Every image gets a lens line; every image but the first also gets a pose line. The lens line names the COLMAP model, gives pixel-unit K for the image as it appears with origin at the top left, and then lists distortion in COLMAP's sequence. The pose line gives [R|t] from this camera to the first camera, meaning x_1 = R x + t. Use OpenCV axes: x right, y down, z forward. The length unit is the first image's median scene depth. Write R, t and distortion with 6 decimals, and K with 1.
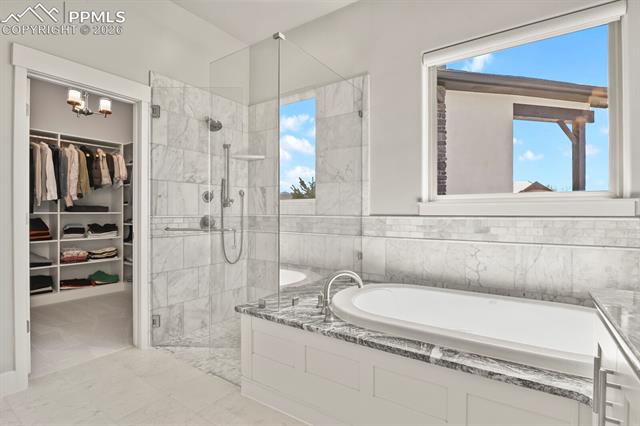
lens RADIAL K [[312.7, 0, 320.7], [0, 312.7, 212.0], [0, 0, 1]] dist [-0.014278, -0.000658]
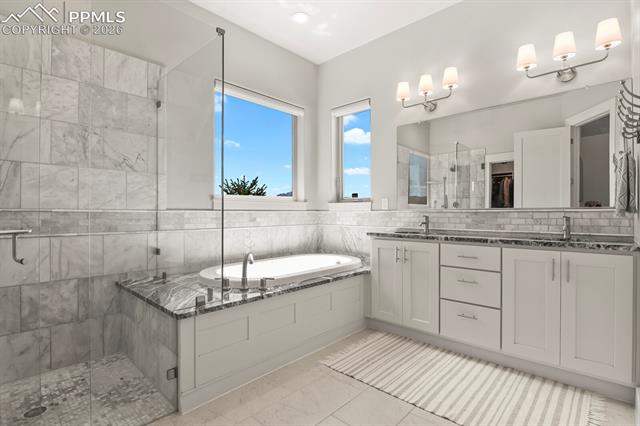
lens RADIAL K [[312.7, 0, 321.9], [0, 312.7, 213.7], [0, 0, 1]] dist [-0.014278, -0.000658]
pose [[0.141365, 0.003243, 0.989952, -0.751232], [0.004496, 0.999982, -0.003918, 0.030607], [-0.989947, 0.005004, 0.141348, 0.366326]]
